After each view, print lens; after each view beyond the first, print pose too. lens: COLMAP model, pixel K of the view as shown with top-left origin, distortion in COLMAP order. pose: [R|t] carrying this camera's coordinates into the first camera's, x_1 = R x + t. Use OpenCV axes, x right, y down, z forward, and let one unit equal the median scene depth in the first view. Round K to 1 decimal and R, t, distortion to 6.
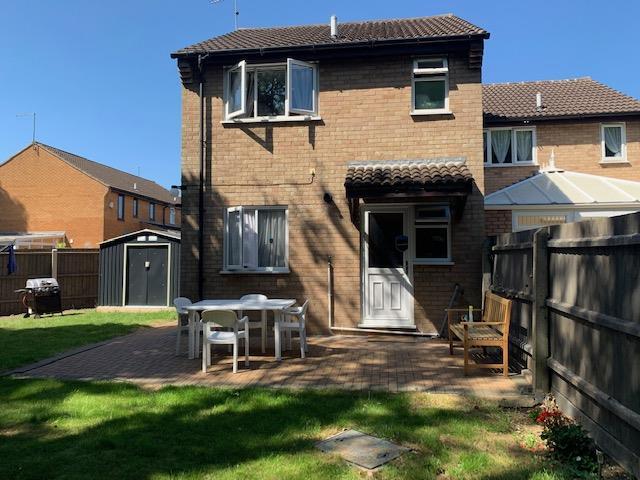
lens RADIAL K [[480.8, 0, 321.6], [0, 480.8, 235.9], [0, 0, 1]] dist [-0.003376, 0.002126]
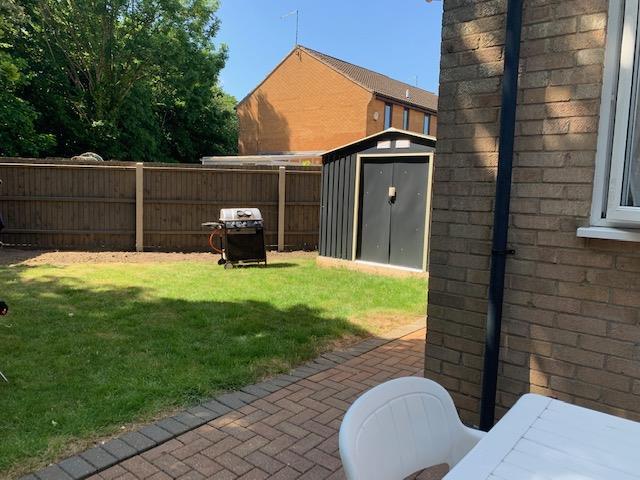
lens RADIAL K [[480.8, 0, 319.0], [0, 480.8, 238.8], [0, 0, 1]] dist [-0.003376, 0.002126]
pose [[0.839102, 0.088177, -0.536780, -0.128840], [-0.005351, 0.988065, 0.153946, 0.027864], [0.543948, -0.126304, 0.829559, 0.482870]]
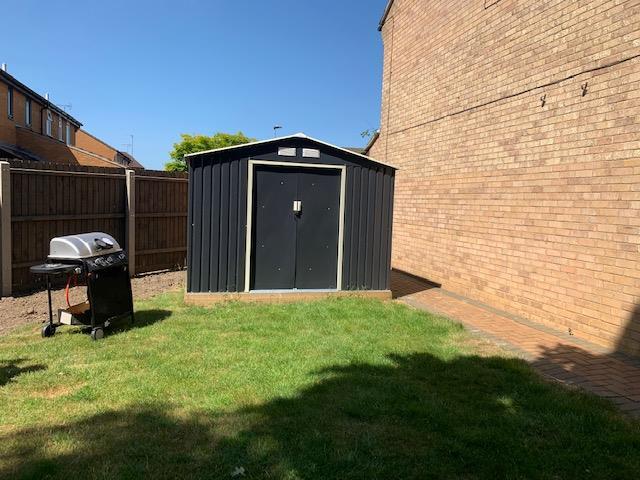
lens RADIAL K [[480.8, 0, 321.0], [0, 480.8, 238.4], [0, 0, 1]] dist [-0.003376, 0.002126]
pose [[0.923992, 0.013595, 0.382169, -0.525783], [-0.064361, 0.990641, 0.120369, 0.031341], [-0.376956, -0.135817, 0.916219, 0.538342]]
